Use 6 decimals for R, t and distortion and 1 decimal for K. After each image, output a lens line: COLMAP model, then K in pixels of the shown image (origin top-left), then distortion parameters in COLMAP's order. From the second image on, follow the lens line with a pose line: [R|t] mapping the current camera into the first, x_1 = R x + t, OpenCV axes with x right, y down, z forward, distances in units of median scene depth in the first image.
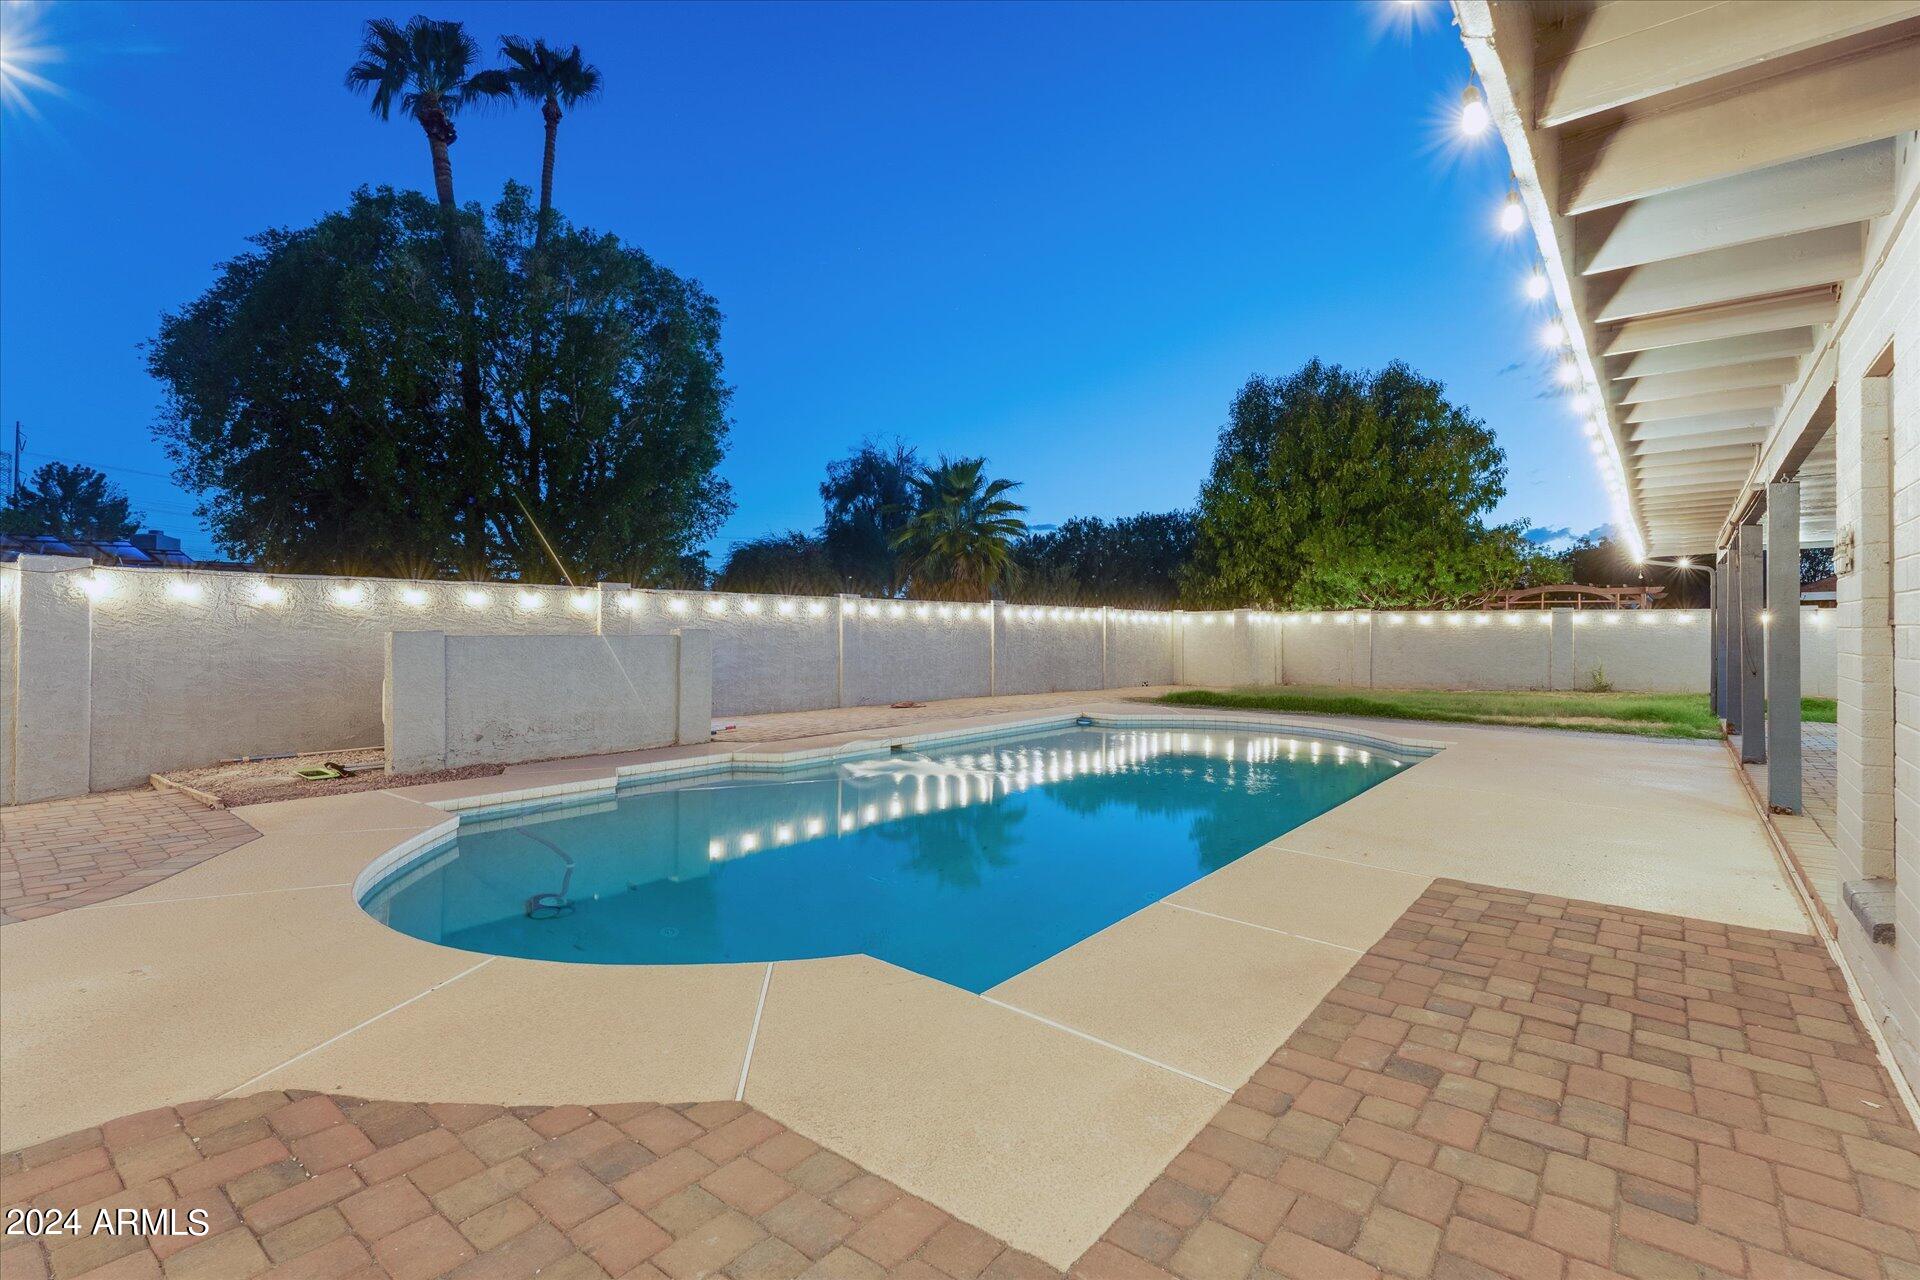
lens RADIAL K [[876.2, 0, 977.3], [0, 876.2, 647.0], [0, 0, 1]] dist [0.000315, -0.000991]
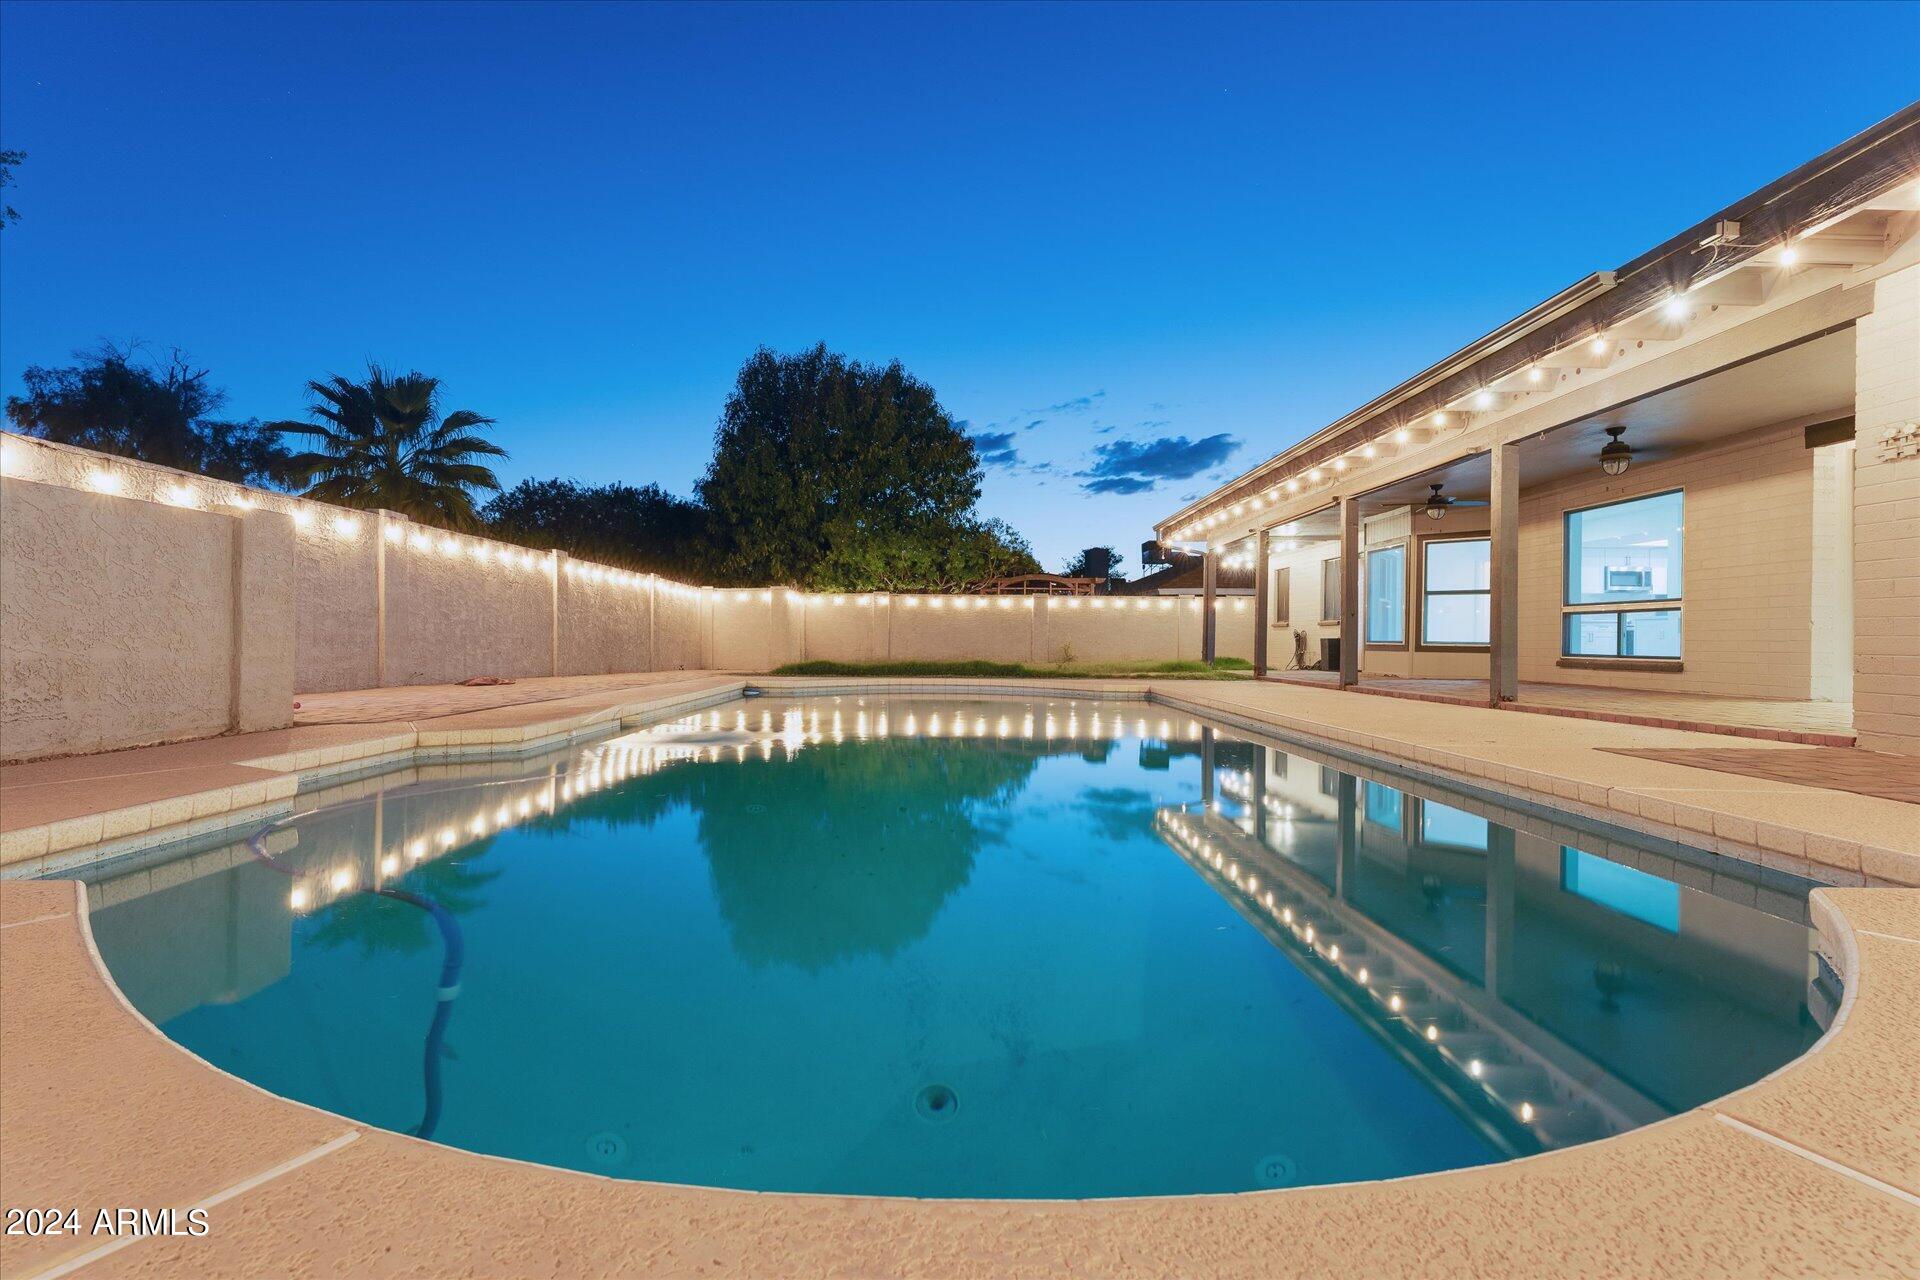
lens RADIAL K [[876.2, 0, 977.3], [0, 876.2, 647.0], [0, 0, 1]] dist [0.000315, -0.000991]
pose [[0.768063, -0.006059, 0.640346, -0.138443], [0.011717, 0.999921, -0.004593, 0.028634], [-0.640267, 0.011030, 0.768073, 0.136901]]
